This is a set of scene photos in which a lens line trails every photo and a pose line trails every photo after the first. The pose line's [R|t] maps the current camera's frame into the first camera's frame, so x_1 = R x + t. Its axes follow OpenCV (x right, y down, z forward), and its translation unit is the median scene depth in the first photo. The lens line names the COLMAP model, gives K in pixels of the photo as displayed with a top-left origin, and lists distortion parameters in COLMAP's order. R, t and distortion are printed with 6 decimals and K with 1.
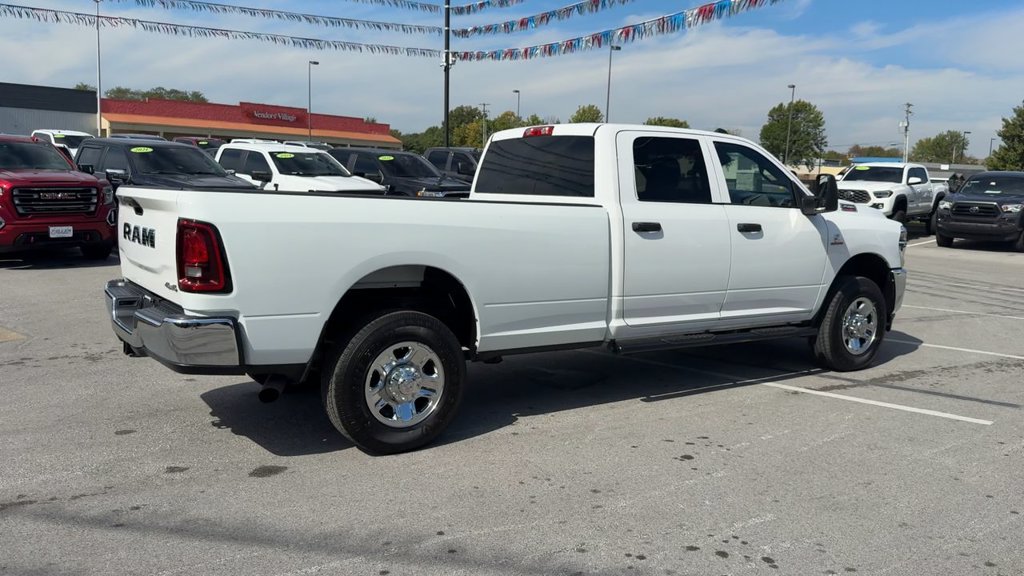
lens RADIAL K [[805.2, 0, 512.0], [0, 805.2, 288.0], [0, 0, 1]] dist [0.097738, -0.174840]
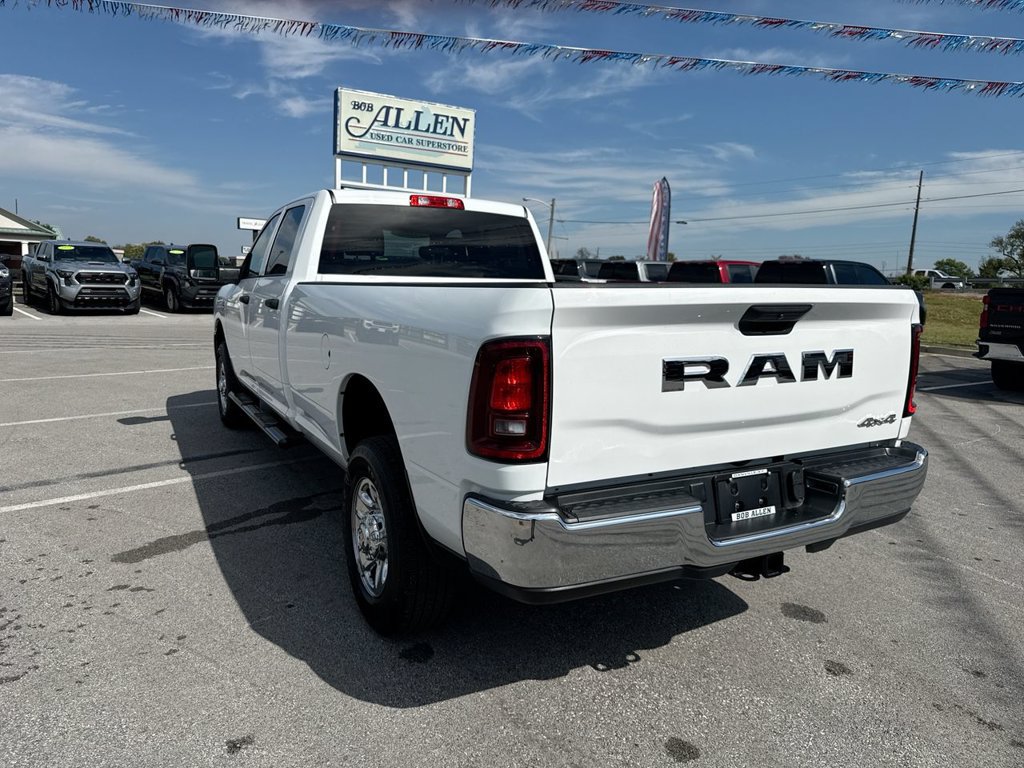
lens RADIAL K [[708.7, 0, 534.6], [0, 708.7, 390.7], [0, 0, 1]] dist [0.066830, -0.099414]
pose [[0.108224, -0.175670, 0.978482, -0.657587], [0.100878, 0.981123, 0.164987, -0.100768], [-0.988995, 0.080852, 0.123902, 0.741633]]
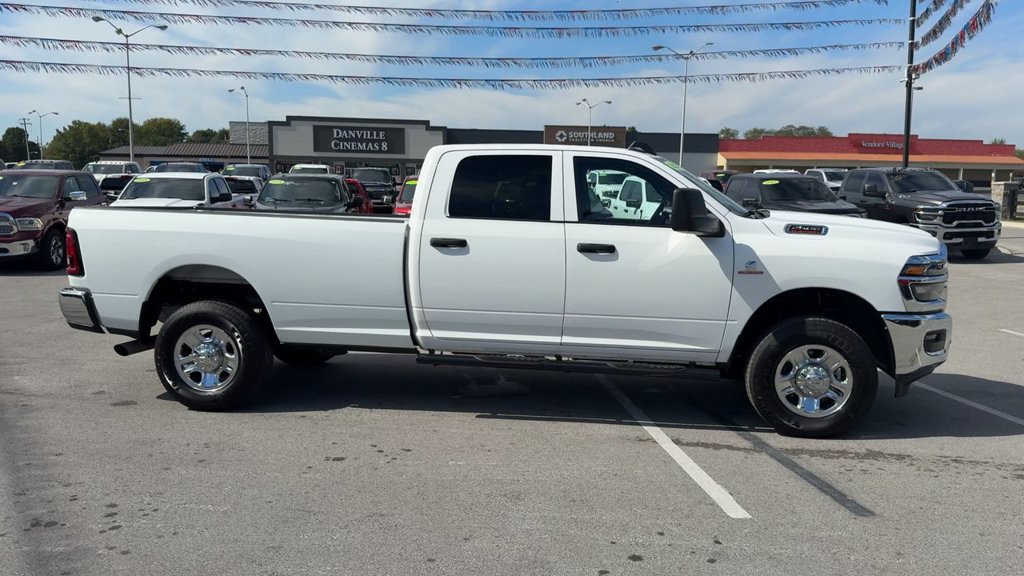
lens RADIAL K [[770.0, 0, 536.3], [0, 770.0, 282.6], [0, 0, 1]] dist [0.089580, -0.138023]
pose [[0.763141, 0.054659, -0.643917, 0.727420], [-0.078678, 0.996863, -0.008626, -0.020701], [0.641425, 0.057245, 0.765047, 0.264276]]
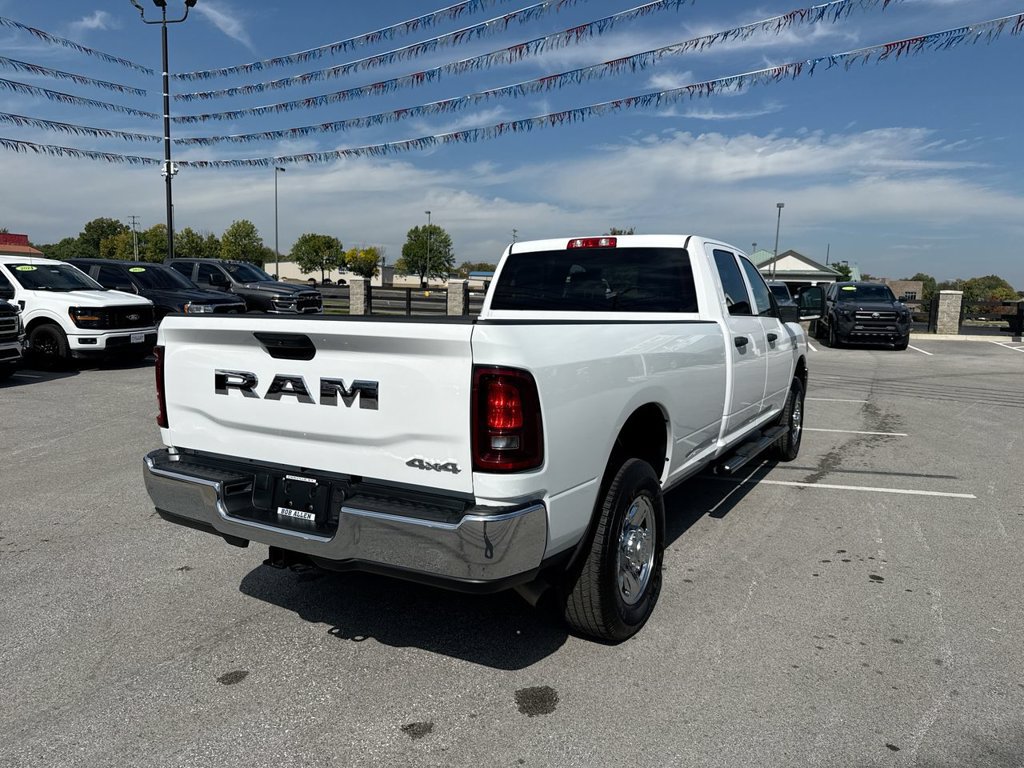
lens RADIAL K [[702.4, 0, 485.3], [0, 702.4, 385.0], [0, 0, 1]] dist [0.078395, -0.143666]
pose [[0.912799, -0.064466, 0.403289, -0.376942], [0.063988, 0.997843, 0.014676, -0.045523], [-0.403365, 0.012410, 0.914955, 0.280727]]
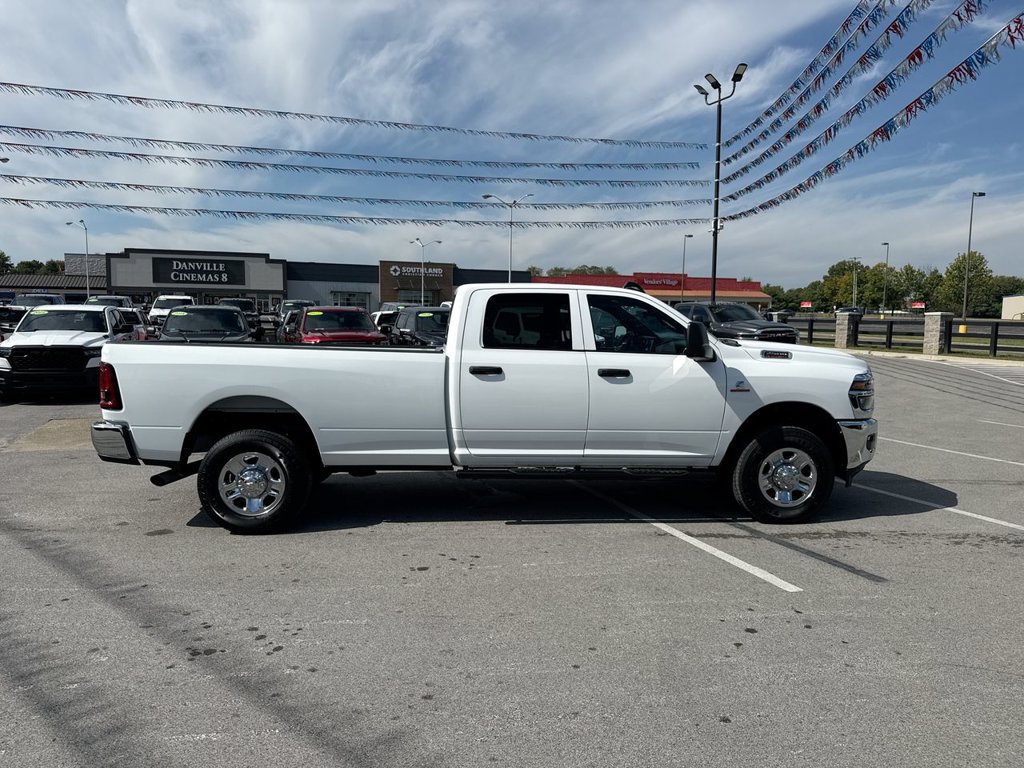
lens RADIAL K [[684.5, 0, 512.0], [0, 684.5, 384.0], [0, 0, 1]] dist [0.098351, -0.184435]
pose [[0.878354, 0.020682, -0.477564, 0.550479], [-0.048496, 0.997764, -0.045984, -0.010269], [0.475545, 0.063551, 0.877393, 0.125162]]
